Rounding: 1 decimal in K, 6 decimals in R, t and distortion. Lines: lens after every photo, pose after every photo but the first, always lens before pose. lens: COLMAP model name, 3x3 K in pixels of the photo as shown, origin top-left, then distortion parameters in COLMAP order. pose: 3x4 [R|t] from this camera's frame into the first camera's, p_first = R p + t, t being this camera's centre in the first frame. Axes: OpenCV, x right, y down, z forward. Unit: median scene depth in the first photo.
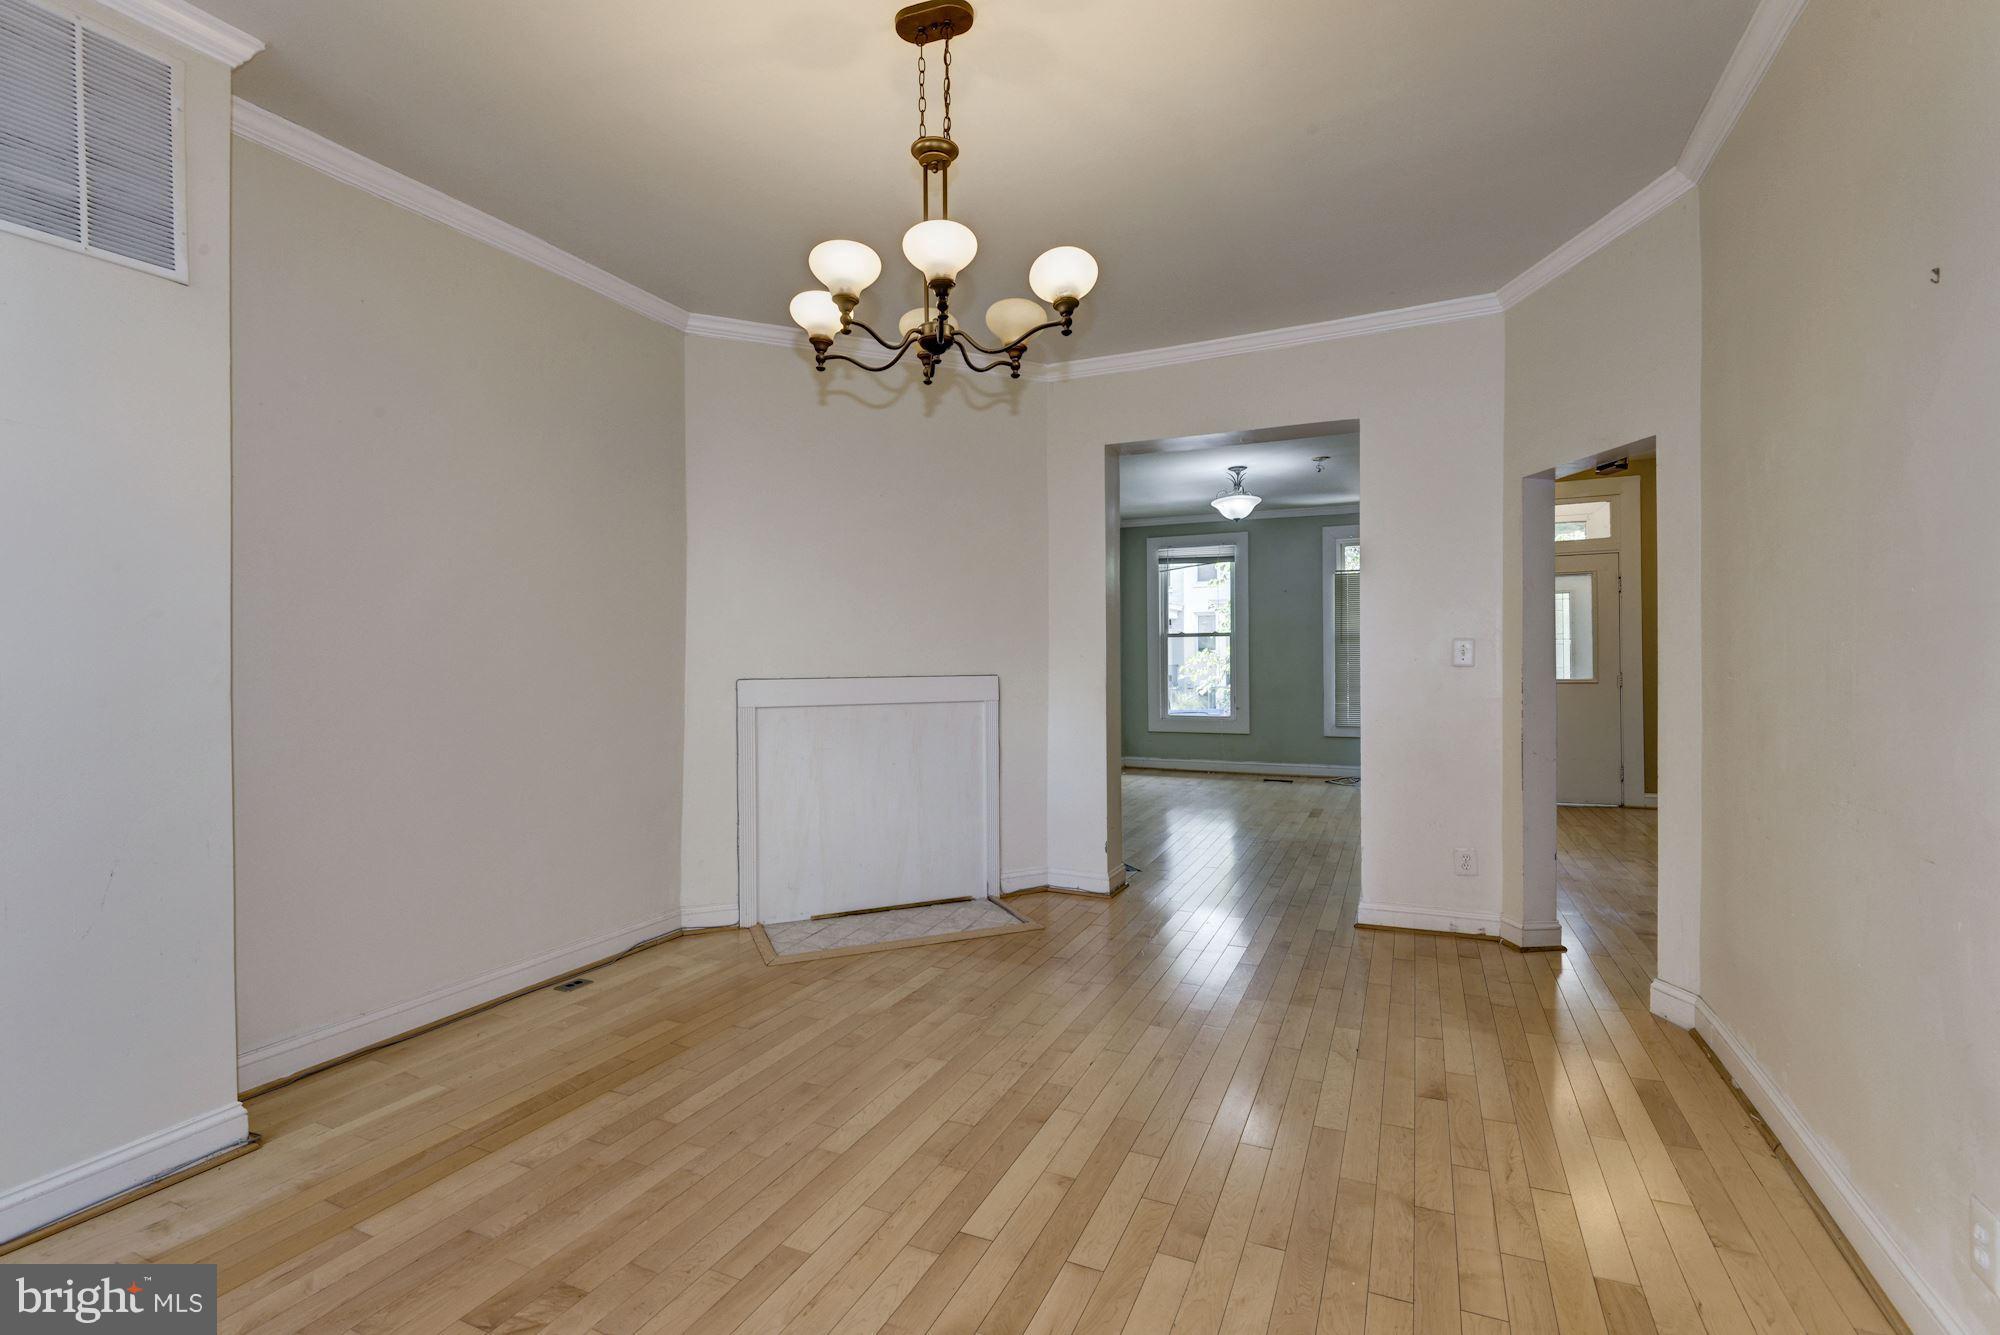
lens RADIAL K [[919.8, 0, 993.4], [0, 919.8, 659.5], [0, 0, 1]] dist [0.024825, -0.019971]
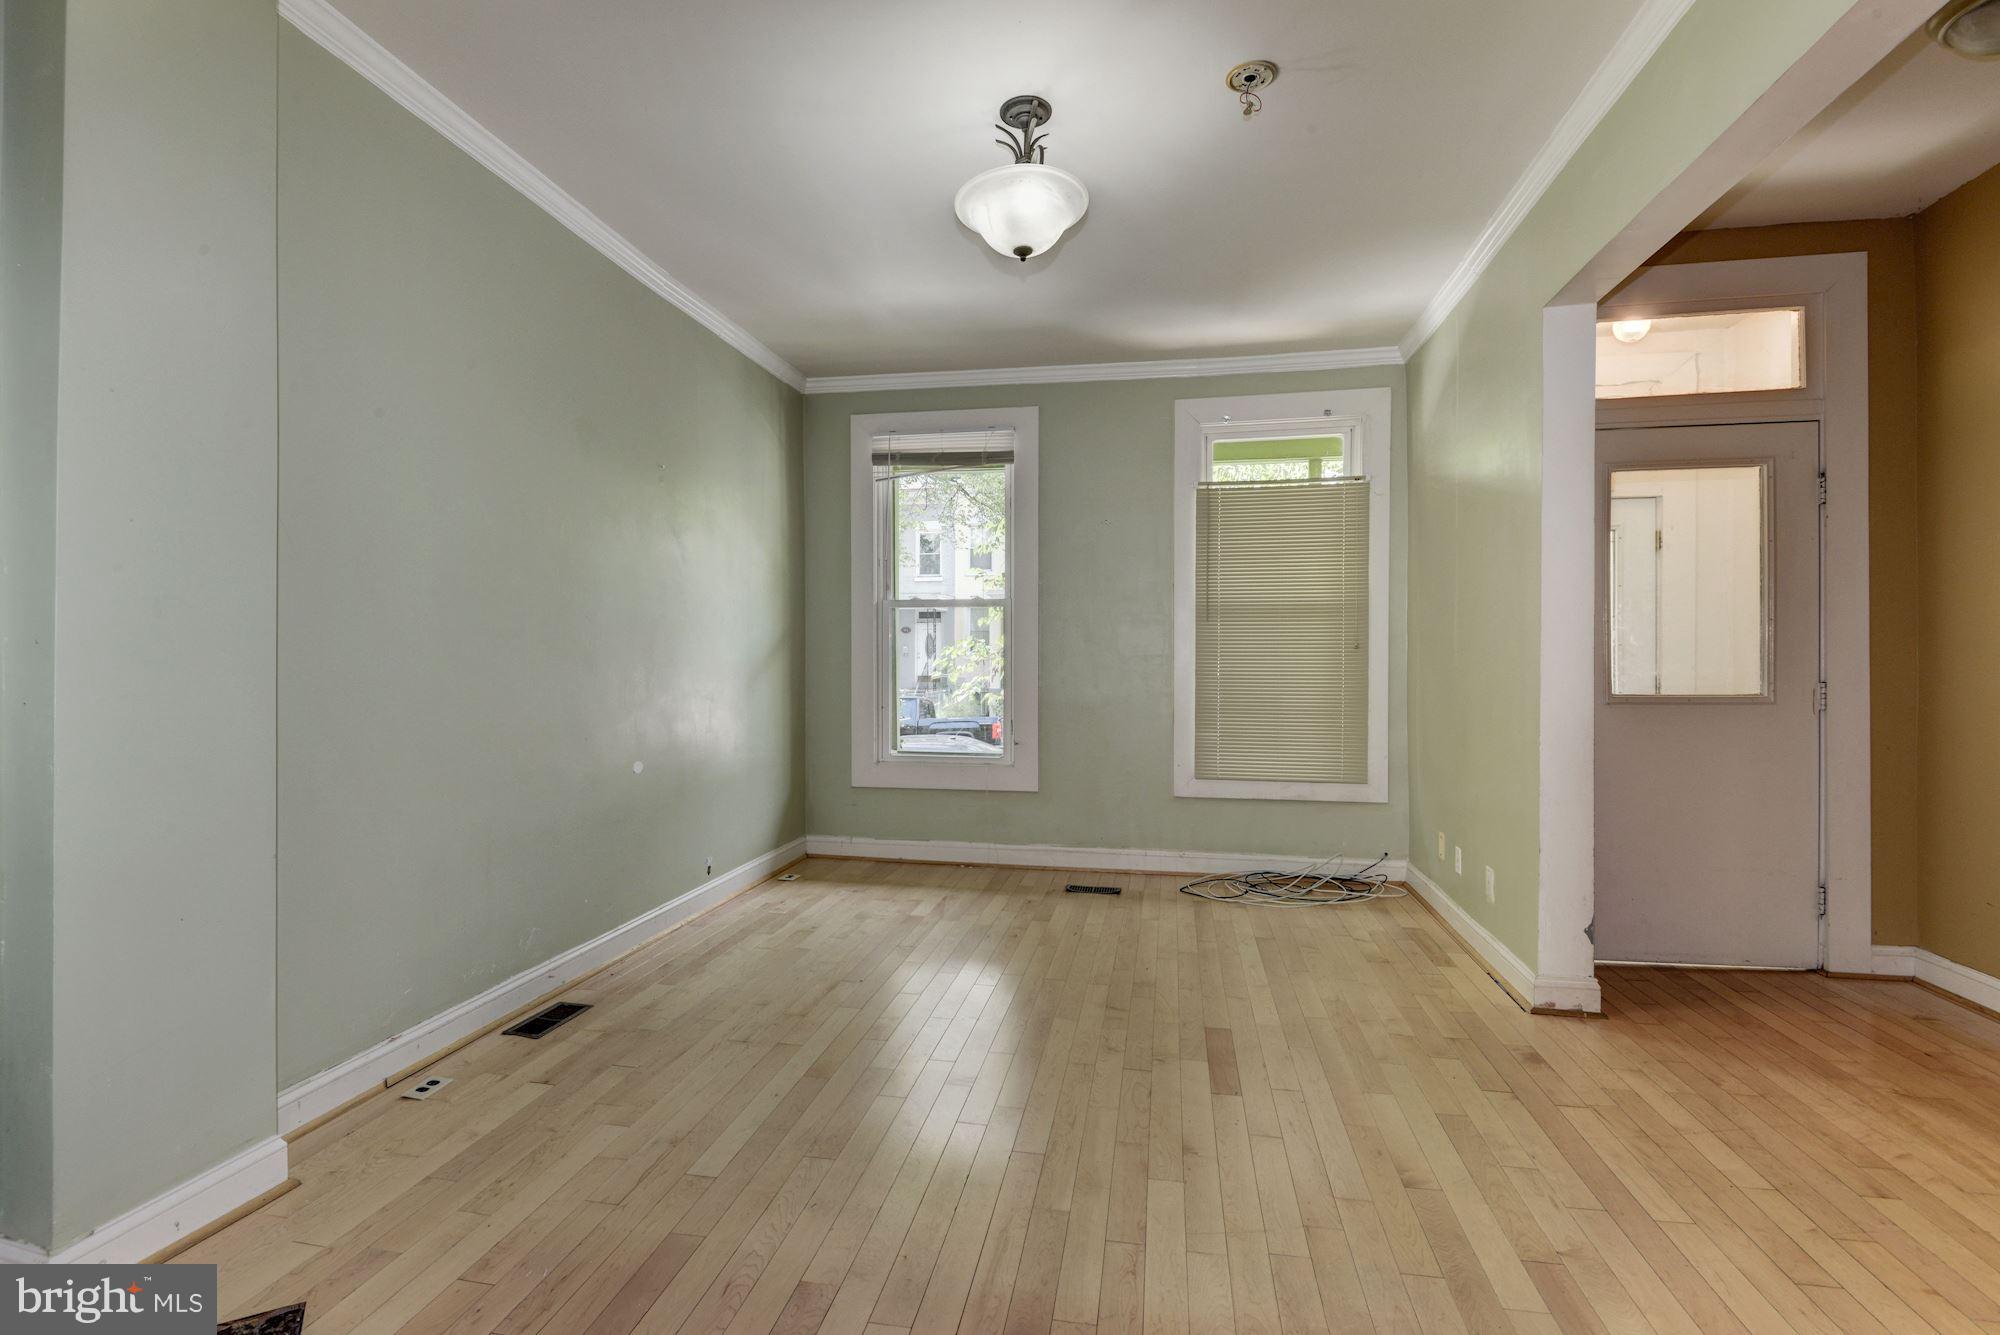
lens RADIAL K [[919.8, 0, 993.4], [0, 919.8, 659.5], [0, 0, 1]] dist [0.024825, -0.019971]
pose [[0.971369, 0.007466, 0.237459, 0.131603], [-0.008064, 0.999966, 0.001544, 0.004749], [-0.237440, -0.003415, 0.971396, 0.510458]]
